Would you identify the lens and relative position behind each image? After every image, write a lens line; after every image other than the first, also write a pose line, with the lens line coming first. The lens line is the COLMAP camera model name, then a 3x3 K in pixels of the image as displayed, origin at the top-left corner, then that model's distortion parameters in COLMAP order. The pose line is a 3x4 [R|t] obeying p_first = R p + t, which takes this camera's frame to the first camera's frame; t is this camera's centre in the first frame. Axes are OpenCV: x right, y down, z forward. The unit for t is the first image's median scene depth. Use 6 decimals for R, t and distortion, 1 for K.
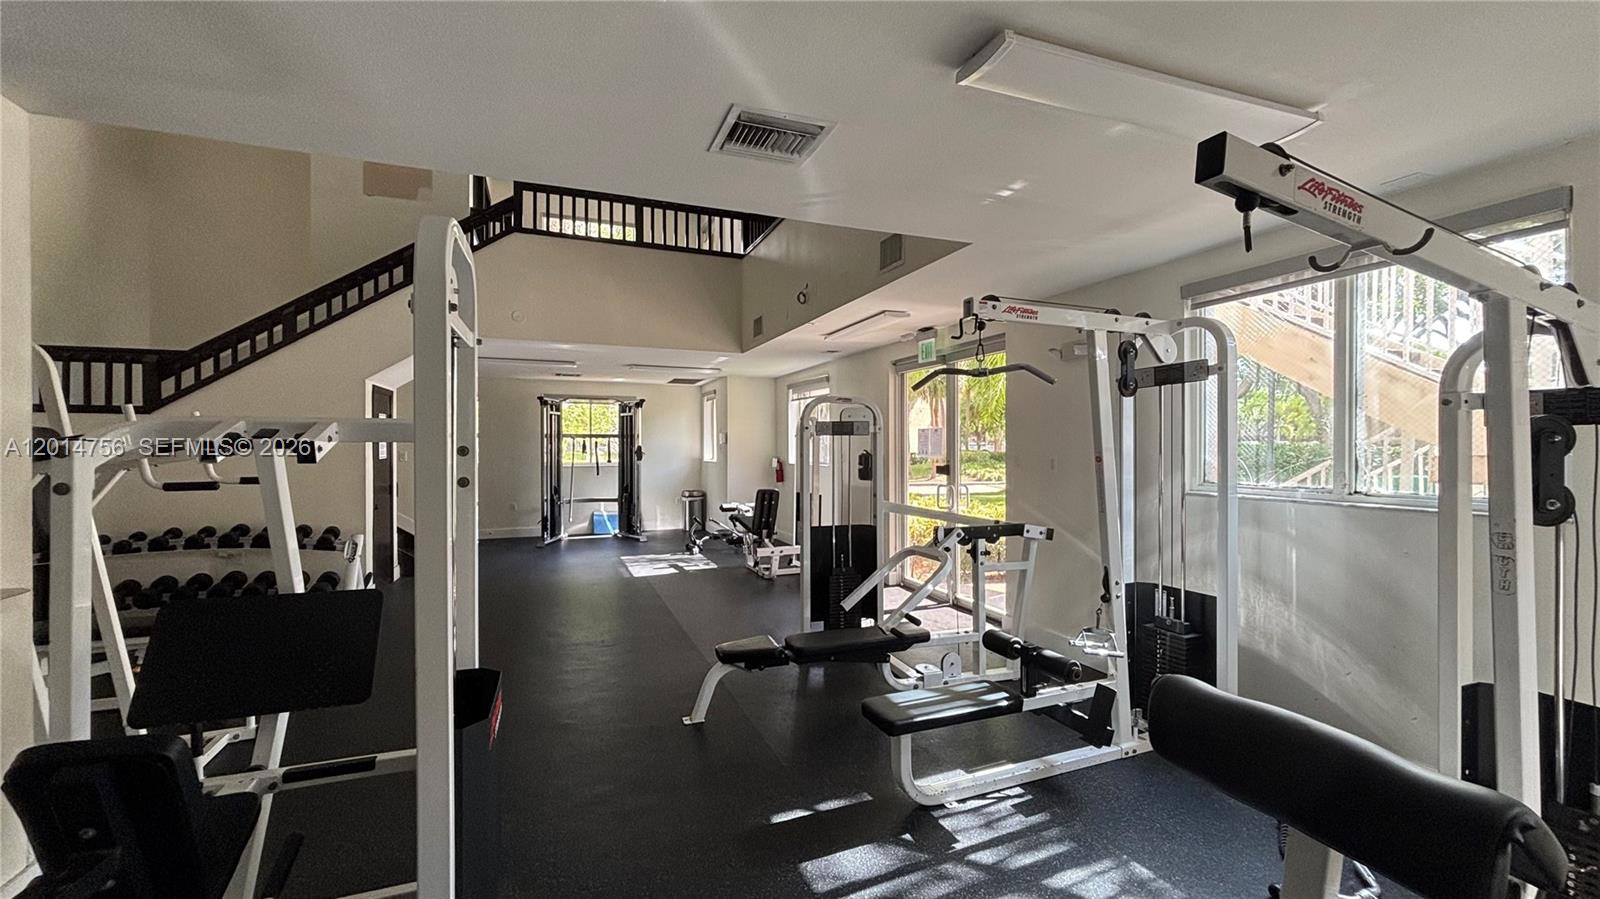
lens RADIAL K [[636.7, 0, 799.3], [0, 636.7, 450.0], [0, 0, 1]] dist [-0.007738, 0.000290]
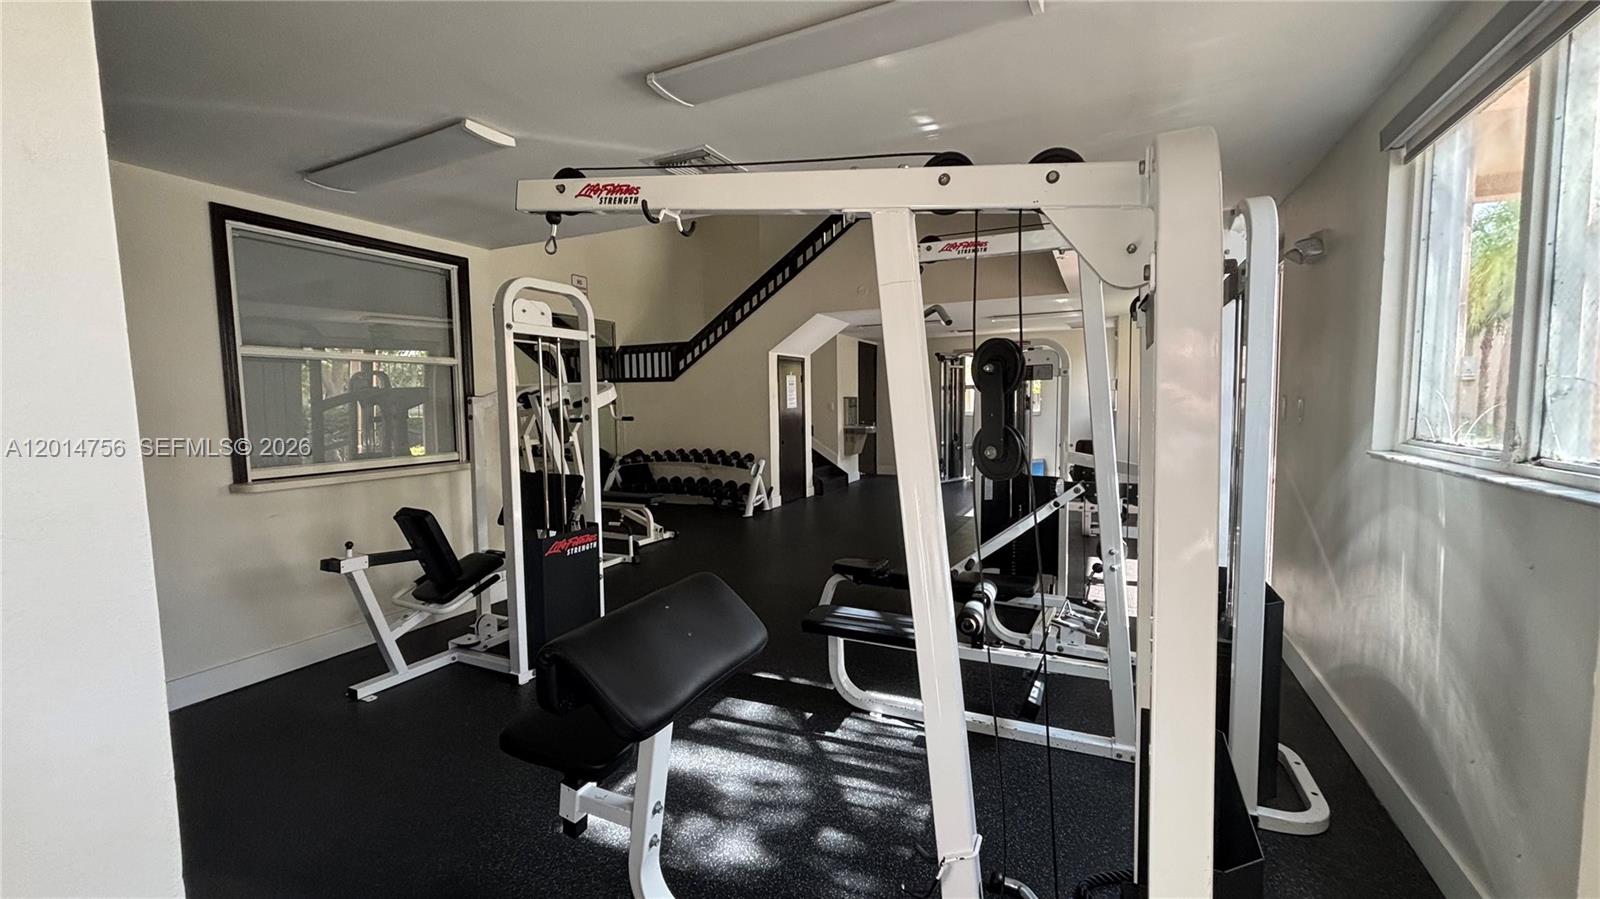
lens RADIAL K [[636.7, 0, 809.3], [0, 636.7, 446.2], [0, 0, 1]] dist [-0.007738, 0.000290]
pose [[0.689805, 0.041759, -0.722789, 0.773774], [0.010188, 0.997676, 0.067364, 0.011079], [0.723923, -0.053831, 0.687777, 0.144741]]
